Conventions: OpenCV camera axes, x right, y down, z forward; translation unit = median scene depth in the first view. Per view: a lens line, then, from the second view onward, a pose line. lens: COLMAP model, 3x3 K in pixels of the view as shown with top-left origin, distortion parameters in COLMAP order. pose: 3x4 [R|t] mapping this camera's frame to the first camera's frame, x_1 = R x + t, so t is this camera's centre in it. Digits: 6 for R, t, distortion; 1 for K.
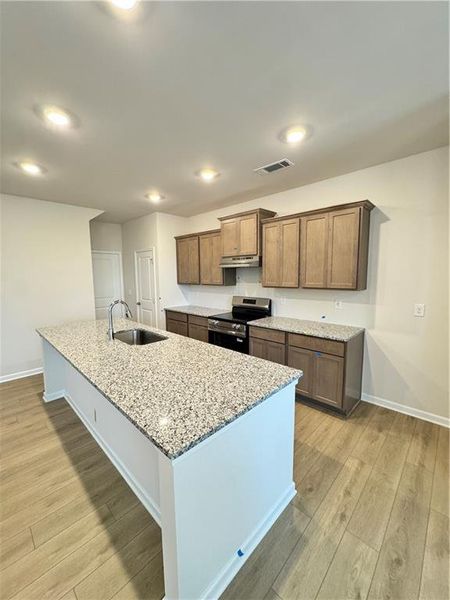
lens RADIAL K [[240.3, 0, 226.5], [0, 240.3, 301.0], [0, 0, 1]] dist [-0.002283, 0.000415]
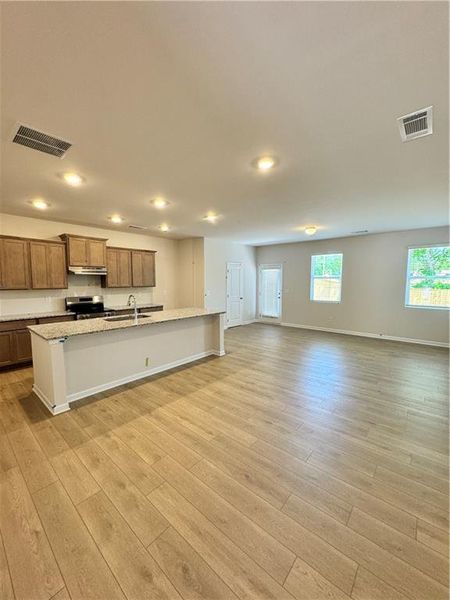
lens RADIAL K [[240.3, 0, 225.9], [0, 240.3, 298.8], [0, 0, 1]] dist [-0.002283, 0.000415]
pose [[-0.060292, -0.068060, 0.995858, -1.957787], [0.113740, 0.990706, 0.074594, -0.020931], [-0.991679, 0.117767, -0.051991, 0.430340]]
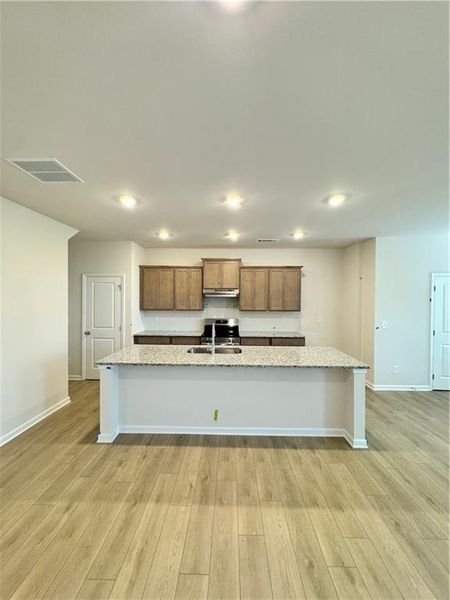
lens RADIAL K [[240.3, 0, 225.4], [0, 240.3, 299.5], [0, 0, 1]] dist [-0.002283, 0.000415]
pose [[0.733629, 0.011024, 0.679461, -1.205387], [0.063207, 0.994427, -0.084380, -0.012810], [-0.676604, 0.104850, 0.728844, -0.008198]]
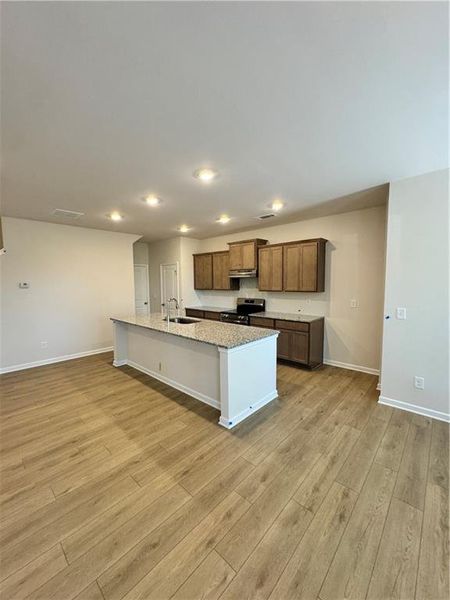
lens RADIAL K [[240.3, 0, 226.6], [0, 240.3, 302.0], [0, 0, 1]] dist [-0.002283, 0.000415]
pose [[0.999737, -0.000668, 0.022920, -0.107117], [0.001335, 0.999576, -0.029092, 0.068931], [-0.022891, 0.029115, 0.999314, -0.611818]]
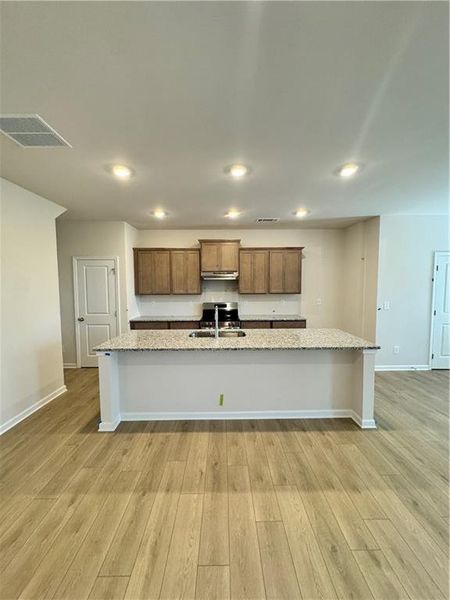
lens RADIAL K [[240.3, 0, 225.6], [0, 240.3, 299.0], [0, 0, 1]] dist [-0.002283, 0.000415]
pose [[0.710653, -0.037667, 0.702534, -1.202681], [0.079142, 0.996508, -0.026628, 0.002482], [-0.699077, 0.074523, 0.711152, 0.074453]]
